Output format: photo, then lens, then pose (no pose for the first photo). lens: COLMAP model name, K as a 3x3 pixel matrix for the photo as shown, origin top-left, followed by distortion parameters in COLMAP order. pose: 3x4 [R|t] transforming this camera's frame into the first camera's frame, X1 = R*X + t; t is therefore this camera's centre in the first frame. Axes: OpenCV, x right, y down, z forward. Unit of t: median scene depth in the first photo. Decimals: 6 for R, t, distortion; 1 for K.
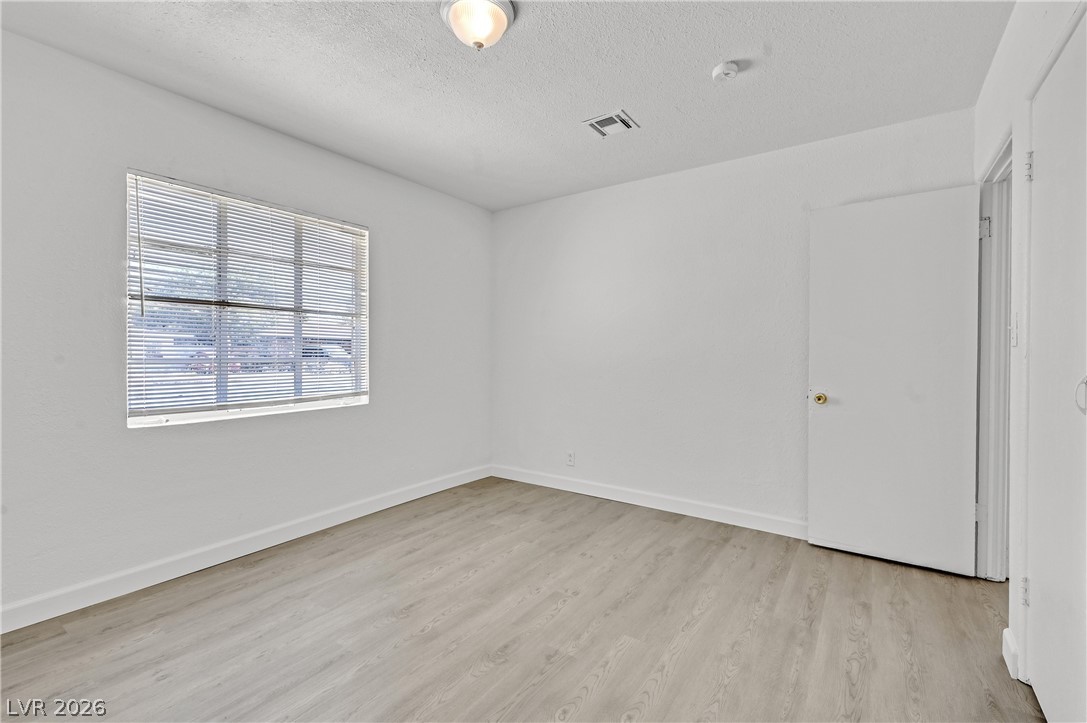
lens RADIAL K [[475.5, 0, 538.5], [0, 475.5, 361.9], [0, 0, 1]] dist [0.003169, 0.000233]
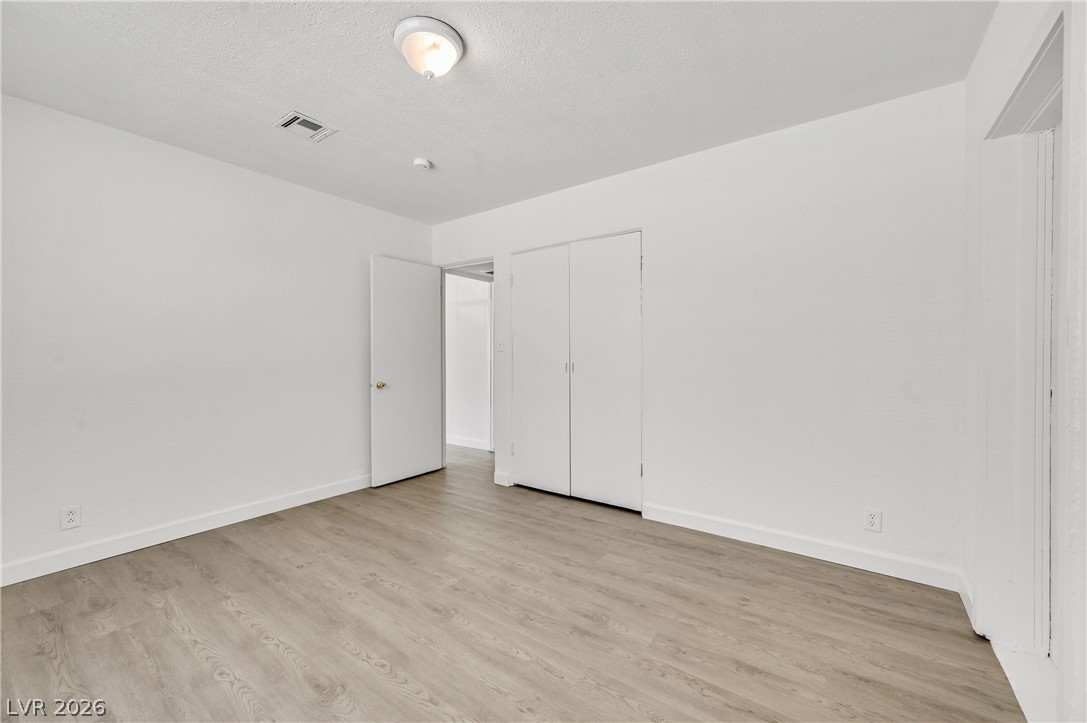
lens RADIAL K [[426.0, 0, 540.1], [0, 426.0, 353.5], [0, 0, 1]] dist [0.000022, -0.000126]
pose [[0.019464, -0.002227, 0.999808, -0.796978], [0.024448, 0.999700, 0.001751, -0.017394], [-0.999512, 0.024409, 0.019513, 0.510959]]
